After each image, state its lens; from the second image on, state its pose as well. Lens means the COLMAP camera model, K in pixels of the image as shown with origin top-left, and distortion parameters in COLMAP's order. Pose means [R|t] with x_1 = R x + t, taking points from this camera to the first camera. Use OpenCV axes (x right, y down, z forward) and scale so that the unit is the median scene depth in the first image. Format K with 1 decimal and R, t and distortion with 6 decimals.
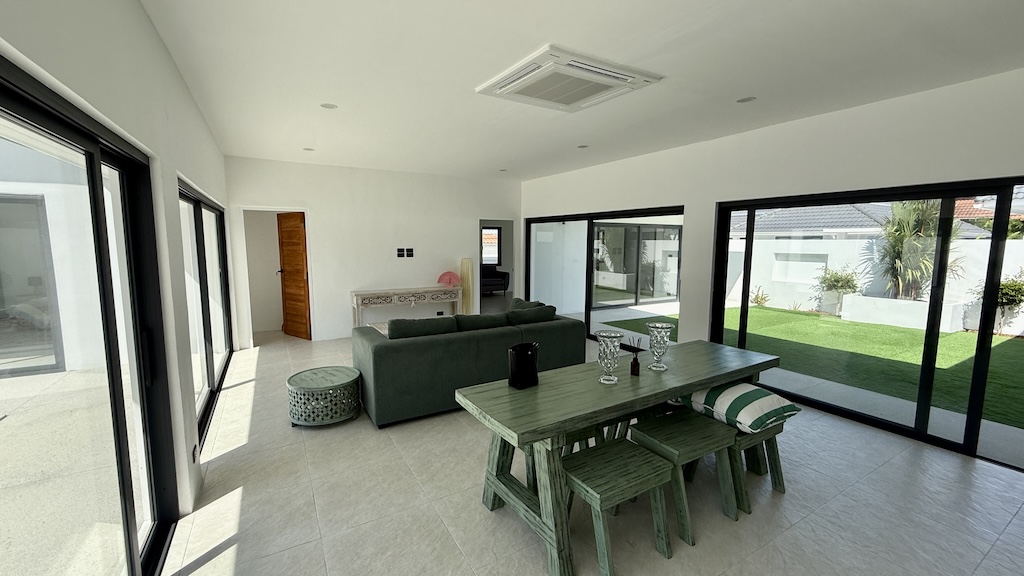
lens RADIAL K [[408.8, 0, 512.1], [0, 408.8, 290.5], [0, 0, 1]] dist [0.001618, 0.000052]
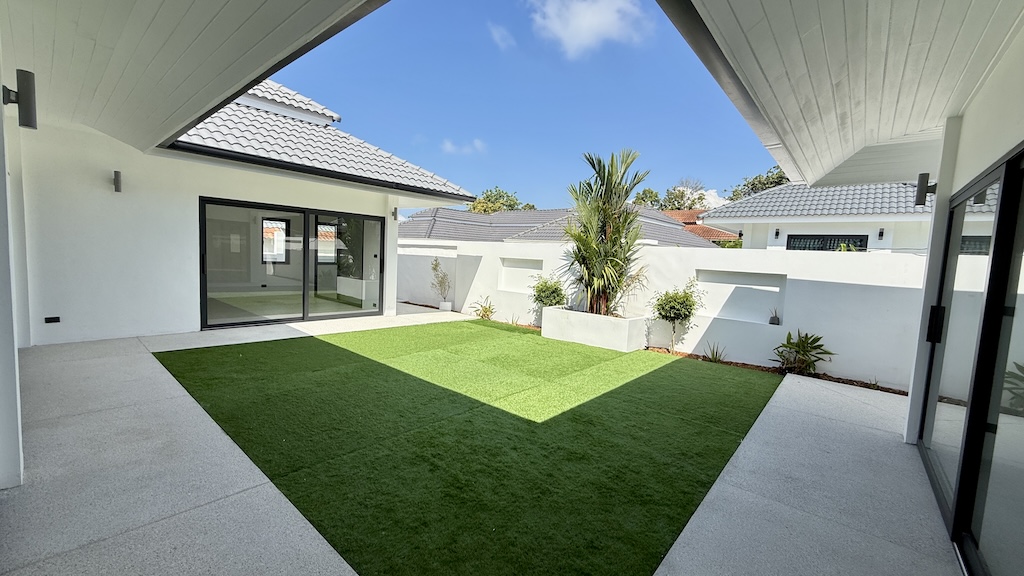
lens RADIAL K [[408.8, 0, 510.2], [0, 408.8, 289.7], [0, 0, 1]] dist [0.001618, 0.000052]
pose [[0.945400, 0.015238, 0.325557, 0.453625], [-0.008010, 0.999691, -0.023529, -0.005160], [-0.325815, 0.019637, 0.945230, 0.219692]]
